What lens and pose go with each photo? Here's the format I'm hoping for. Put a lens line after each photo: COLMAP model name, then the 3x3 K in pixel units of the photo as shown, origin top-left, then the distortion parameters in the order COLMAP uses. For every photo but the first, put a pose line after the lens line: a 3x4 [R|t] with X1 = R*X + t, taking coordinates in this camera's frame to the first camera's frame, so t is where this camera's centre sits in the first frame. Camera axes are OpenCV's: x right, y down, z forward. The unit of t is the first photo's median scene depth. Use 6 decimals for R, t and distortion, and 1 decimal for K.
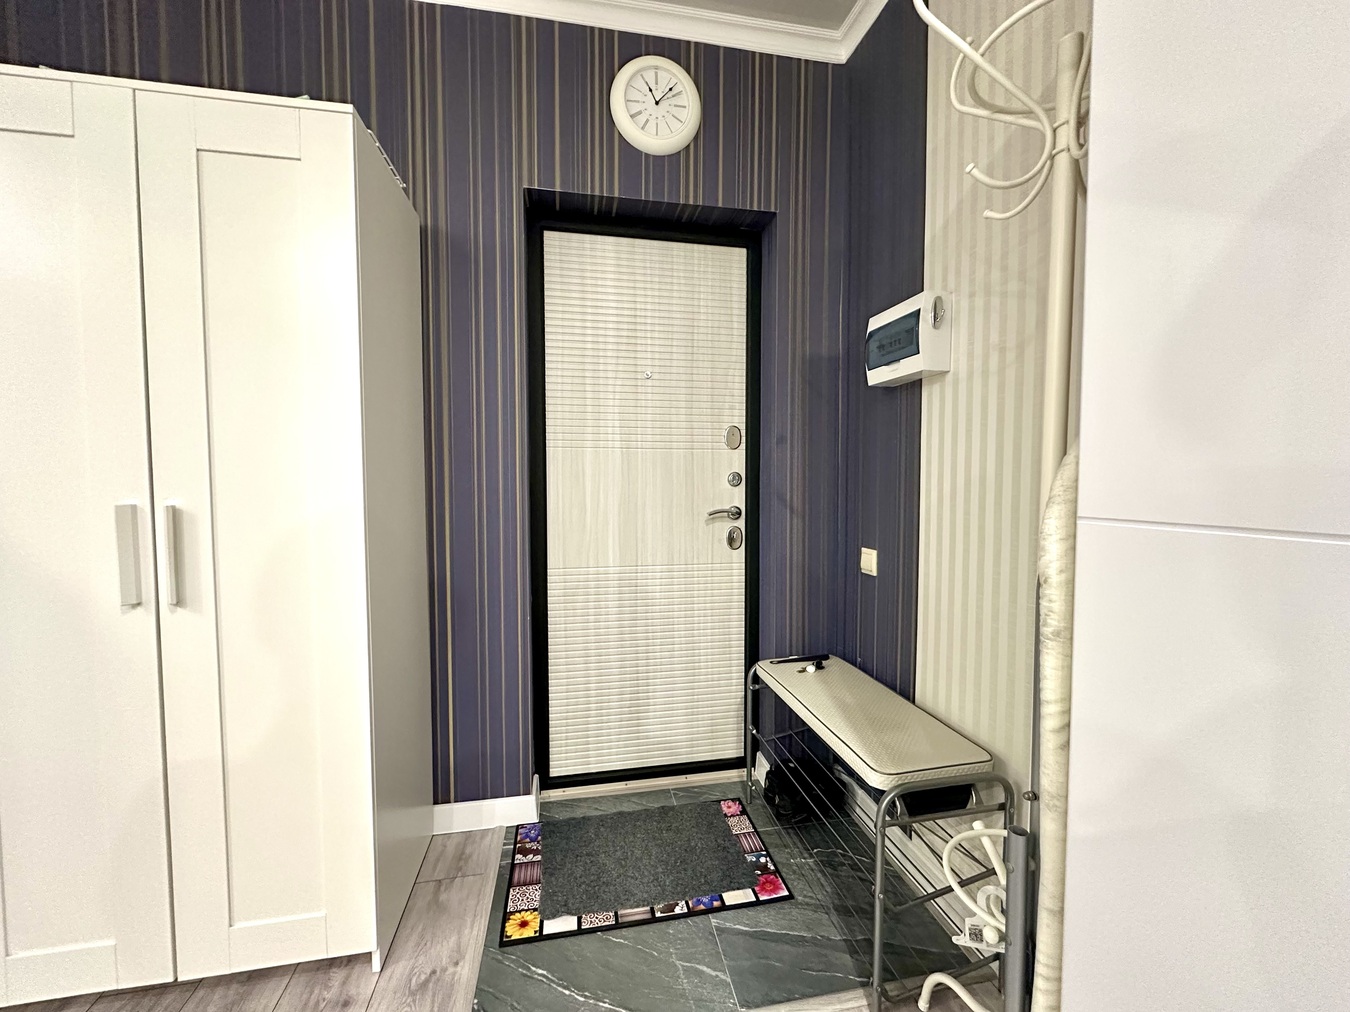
lens RADIAL K [[538.9, 0, 669.0], [0, 538.9, 502.9], [0, 0, 1]] dist [-0.000245, -0.000013]
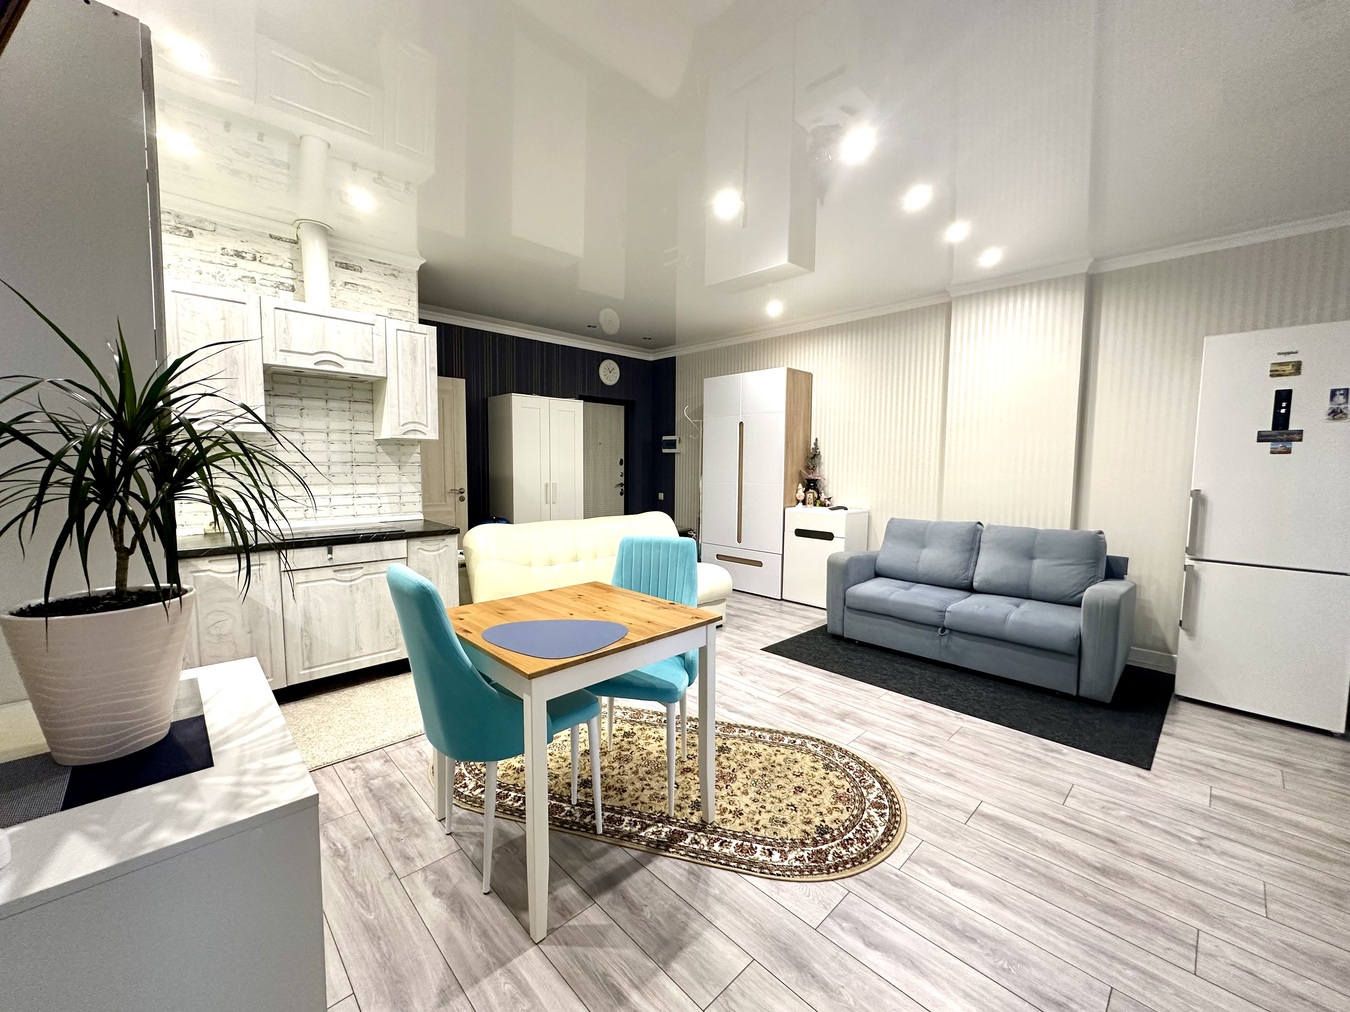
lens RADIAL K [[538.9, 0, 676.1], [0, 538.9, 506.8], [0, 0, 1]] dist [-0.000245, -0.000013]
pose [[0.840072, -0.032553, 0.541497, -1.636855], [0.014437, 0.999186, 0.037670, 0.039594], [-0.542283, -0.023828, 0.839858, -2.313837]]
